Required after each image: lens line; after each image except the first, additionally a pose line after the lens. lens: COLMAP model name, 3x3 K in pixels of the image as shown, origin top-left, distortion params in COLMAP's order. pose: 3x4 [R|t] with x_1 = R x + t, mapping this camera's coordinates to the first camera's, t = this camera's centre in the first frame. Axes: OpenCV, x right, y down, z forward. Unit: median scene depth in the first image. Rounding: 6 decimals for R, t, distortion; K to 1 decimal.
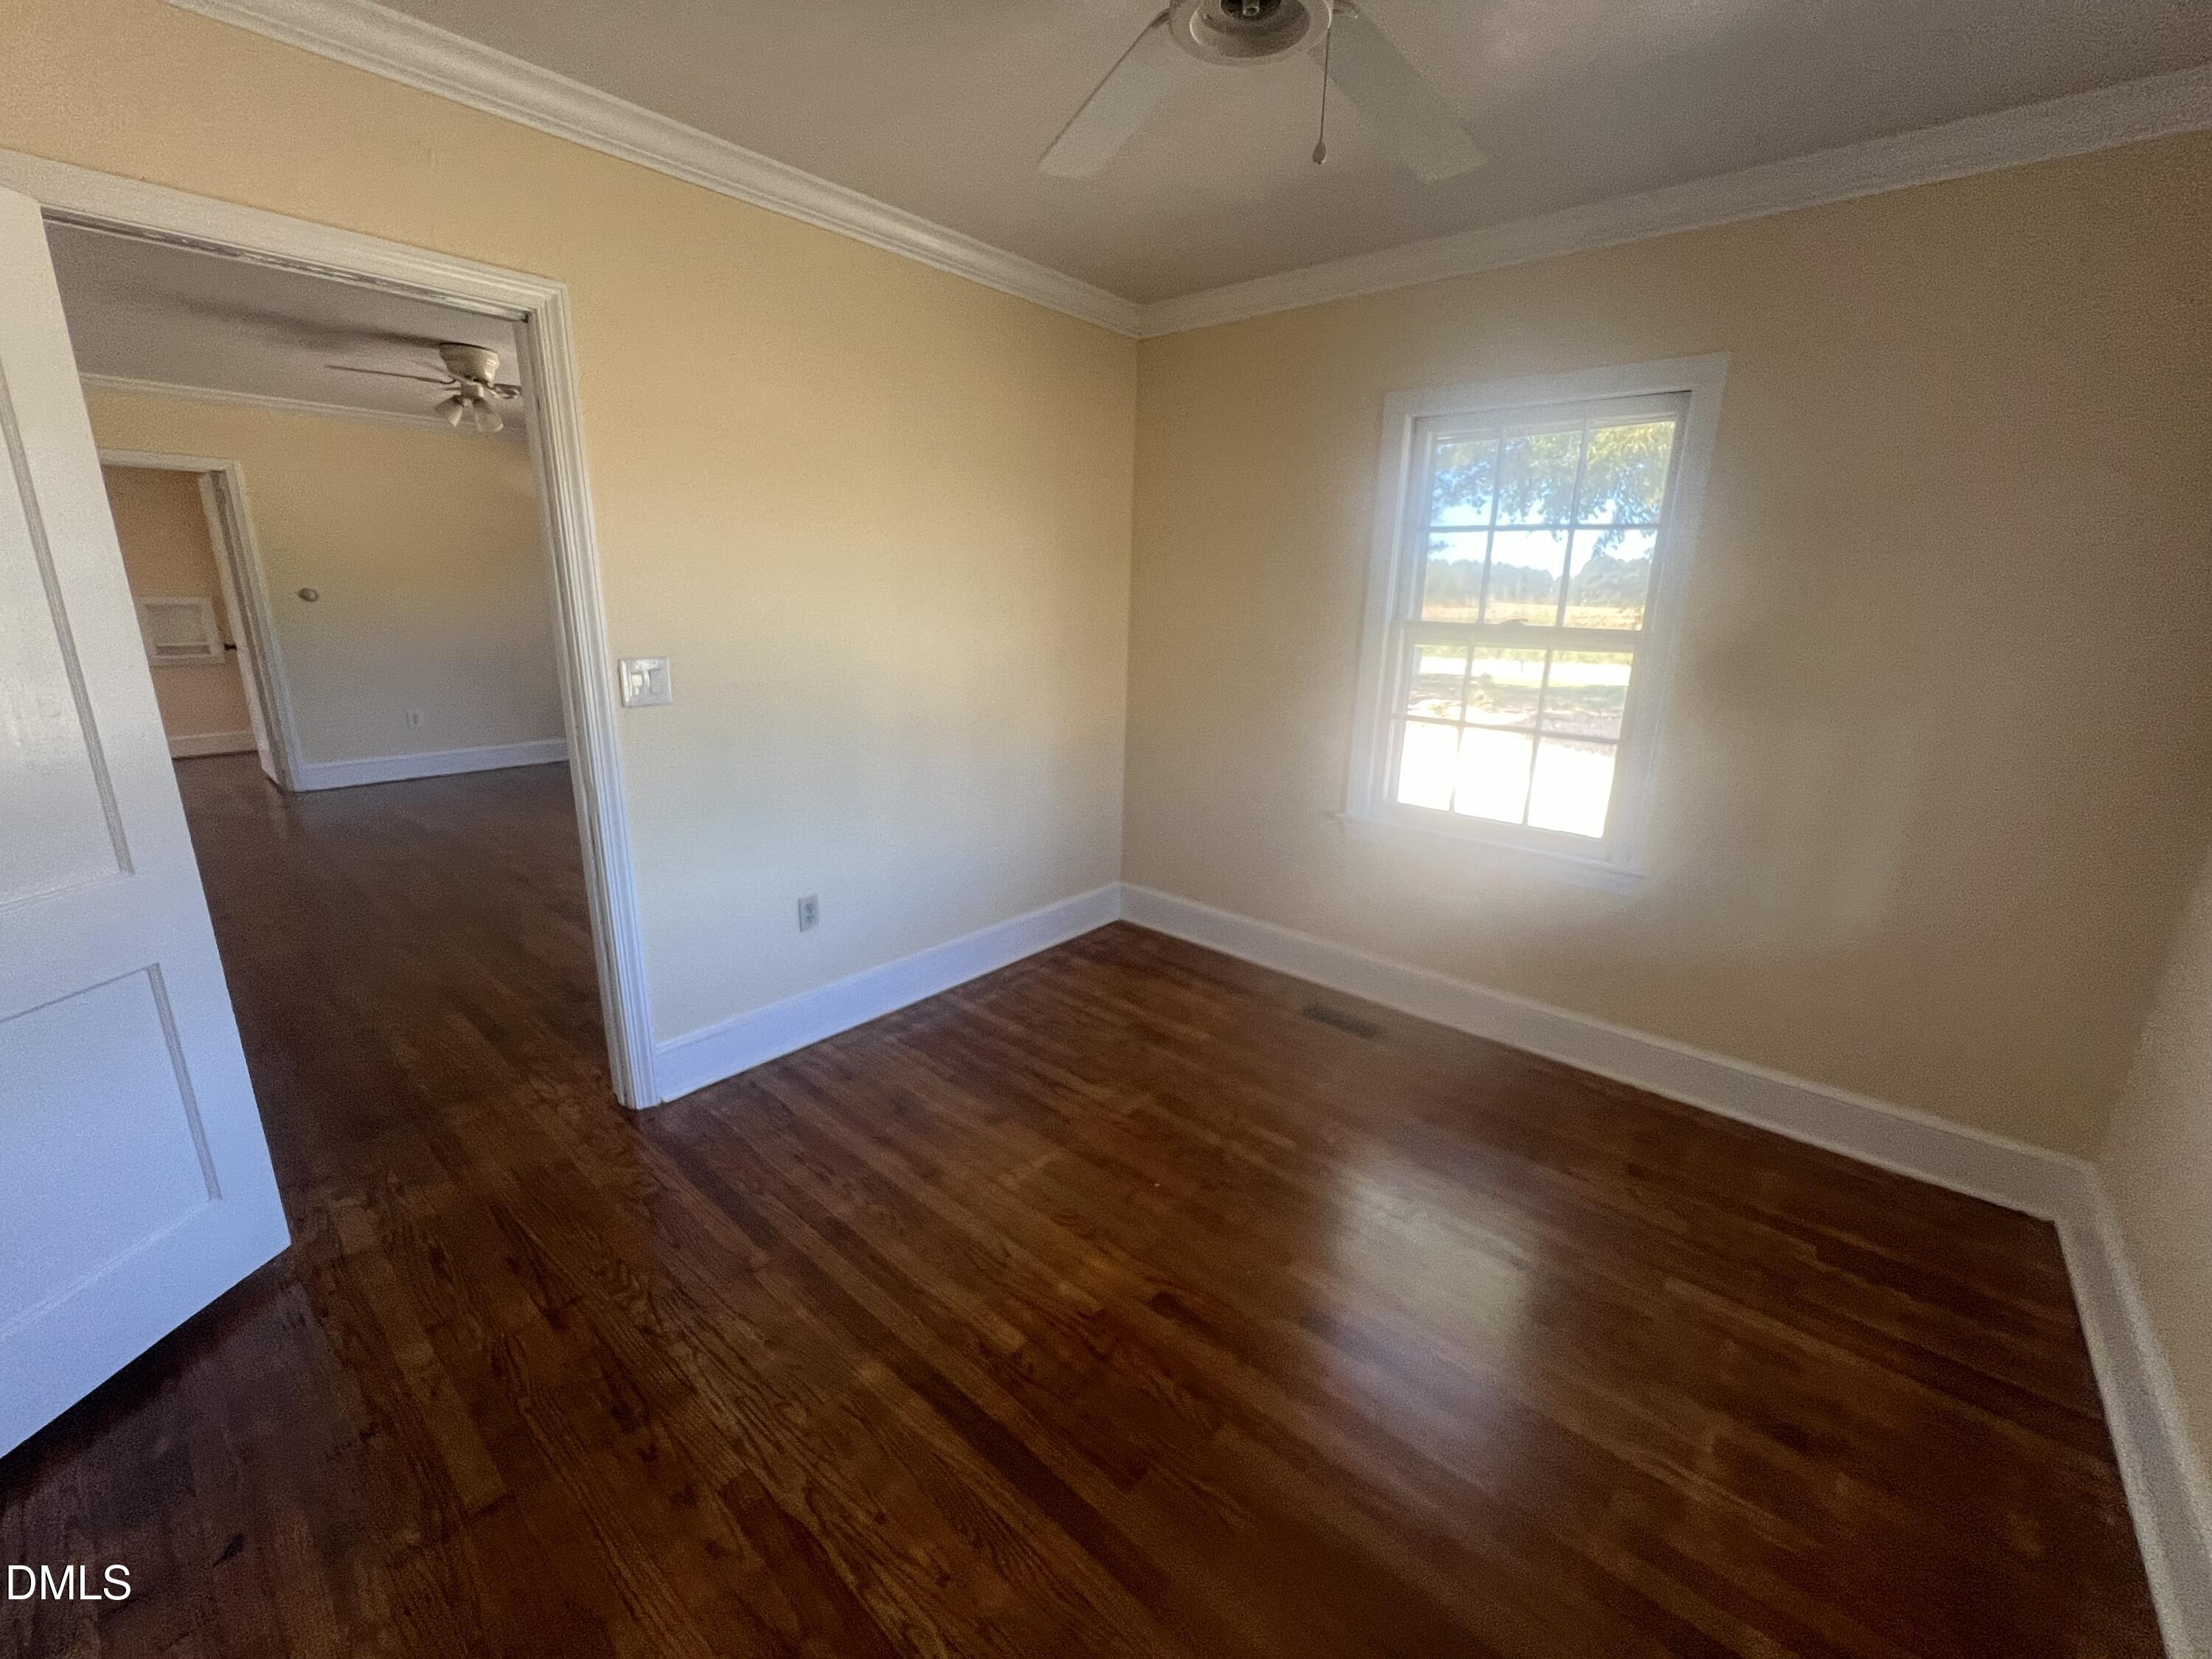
lens RADIAL K [[888.5, 0, 1092.7], [0, 888.5, 831.4], [0, 0, 1]] dist [-0.005221, 0.001094]
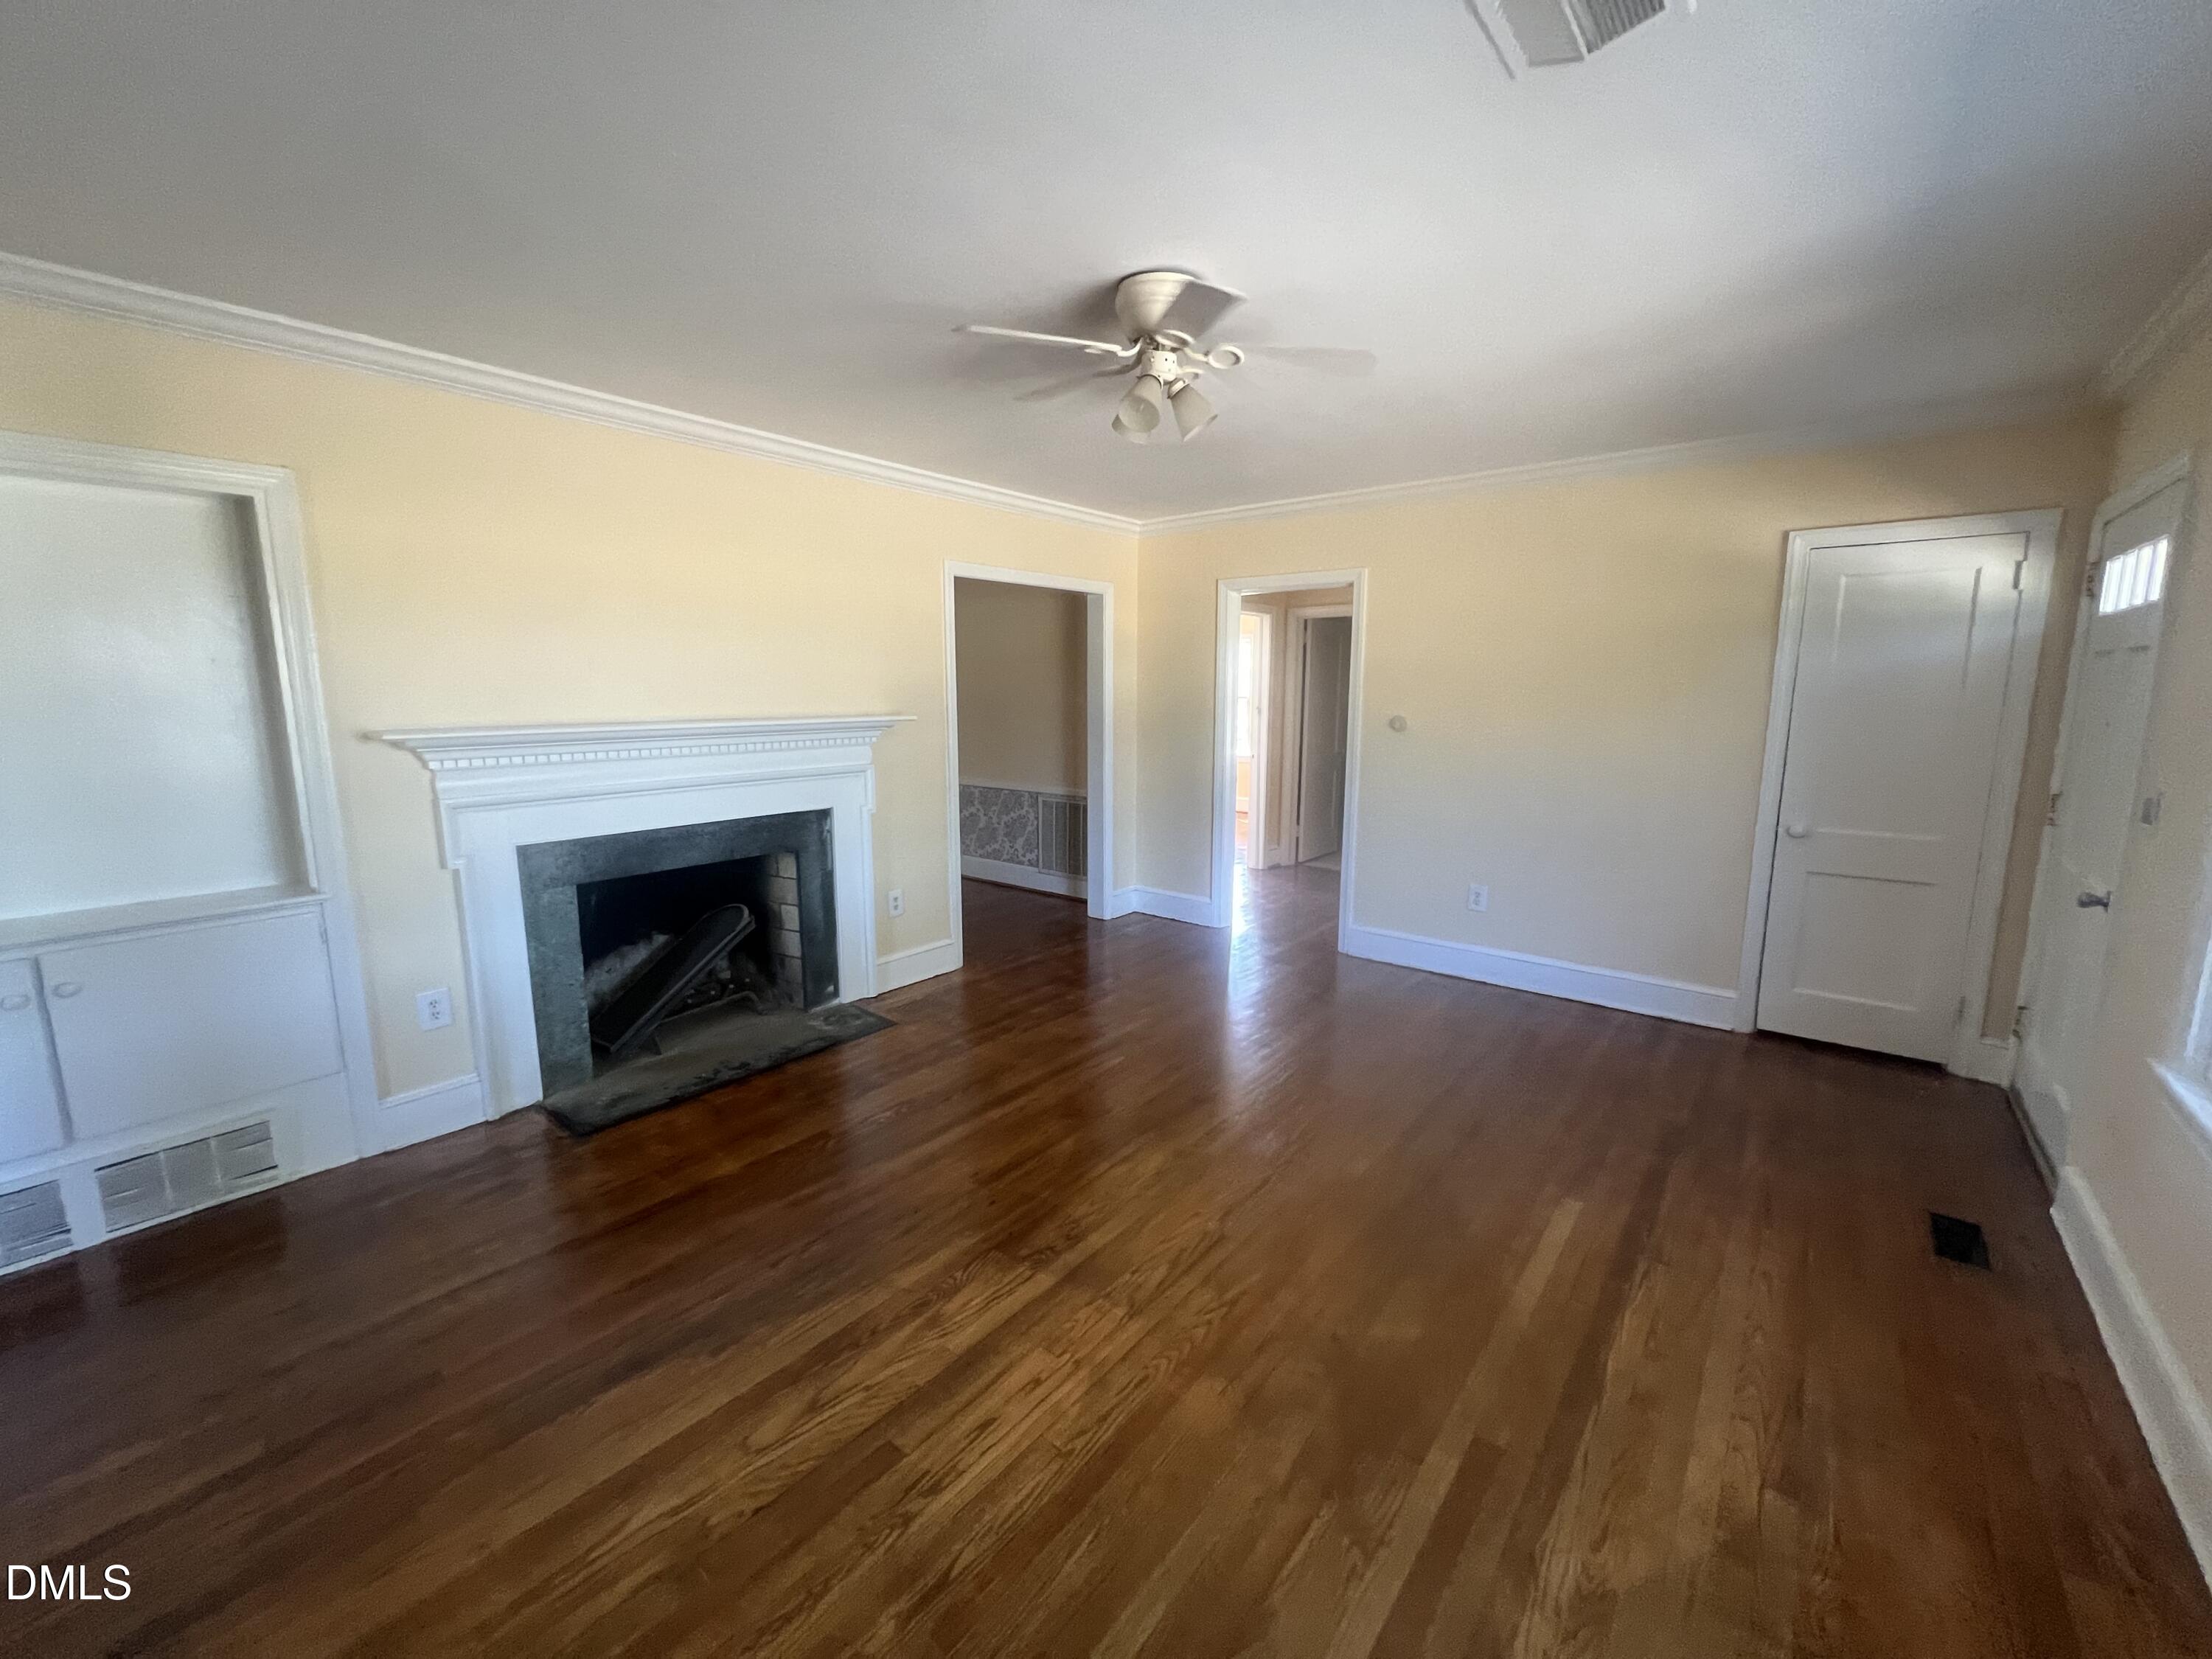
lens RADIAL K [[888.5, 0, 1108.3], [0, 888.5, 823.0], [0, 0, 1]] dist [-0.005221, 0.001094]
pose [[0.032532, 0.129509, -0.991044, -0.094421], [-0.264754, 0.957265, 0.116404, -0.198574], [0.963767, 0.258596, 0.065430, 0.696940]]
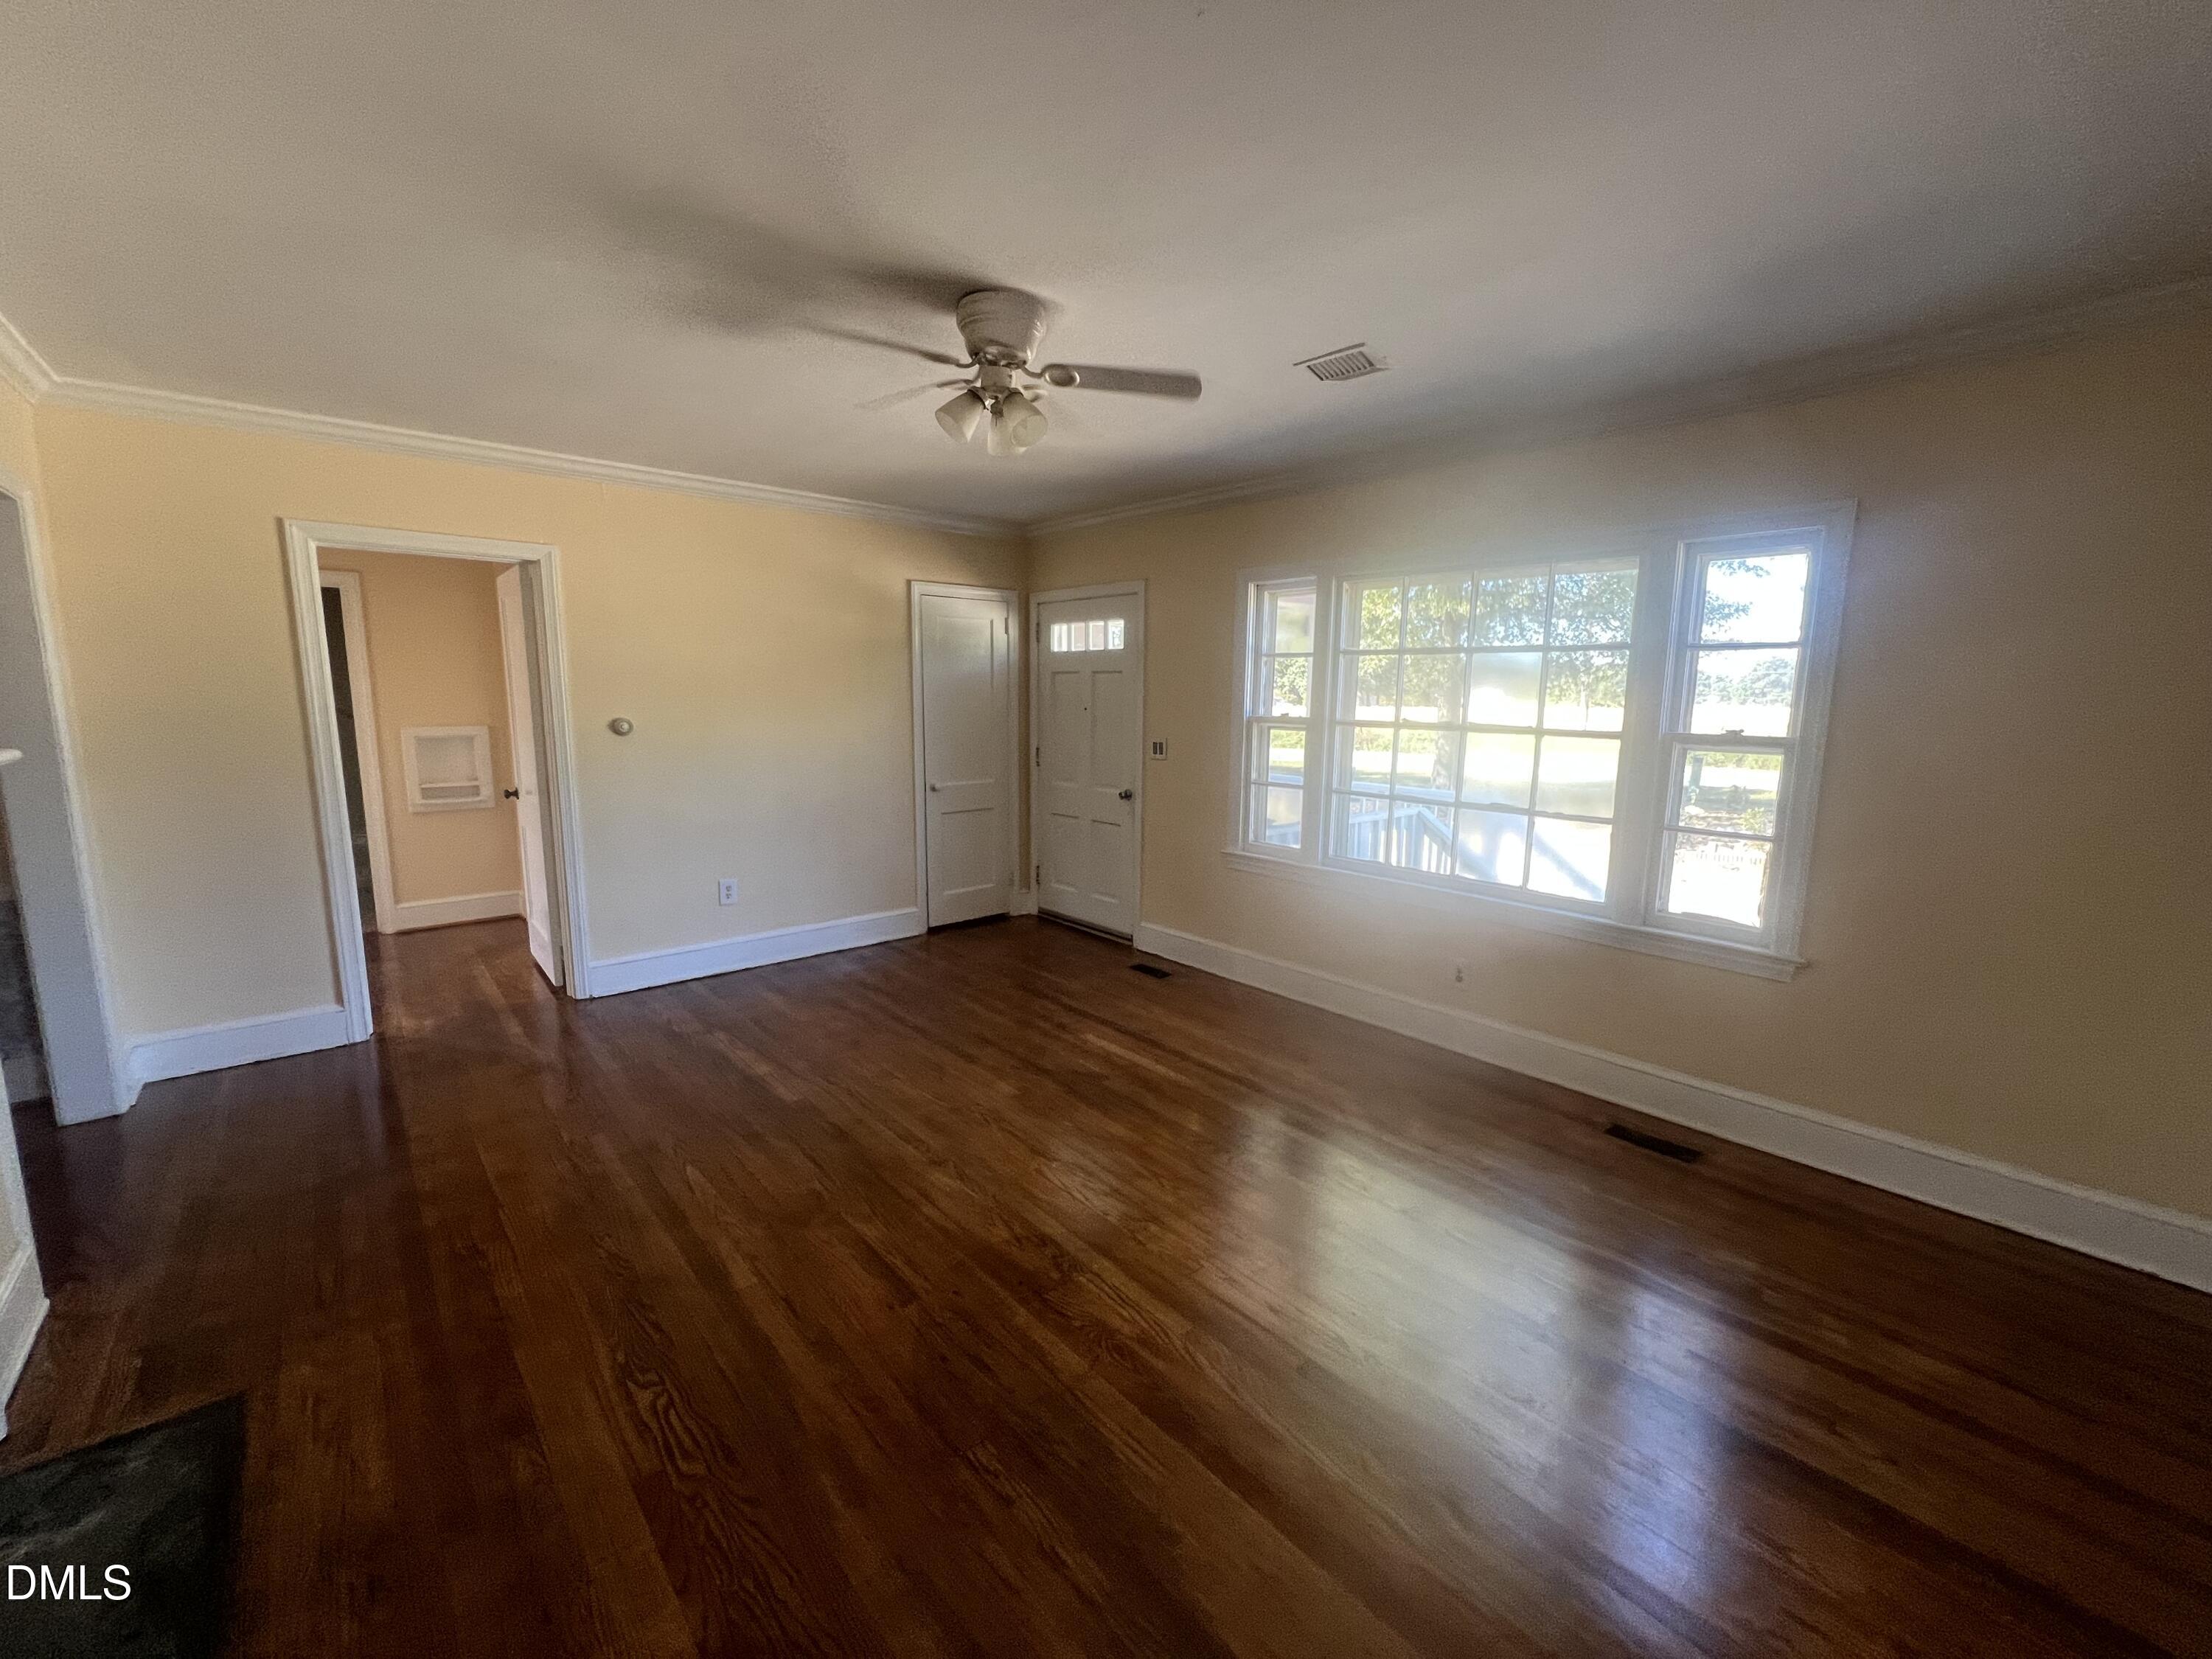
lens RADIAL K [[888.5, 0, 1097.5], [0, 888.5, 827.5], [0, 0, 1]] dist [-0.005221, 0.001094]
pose [[0.990167, 0.008320, -0.139645, -0.389089], [-0.024660, 0.992979, -0.115691, -0.108582], [0.137702, 0.117997, 0.983420, 0.343699]]
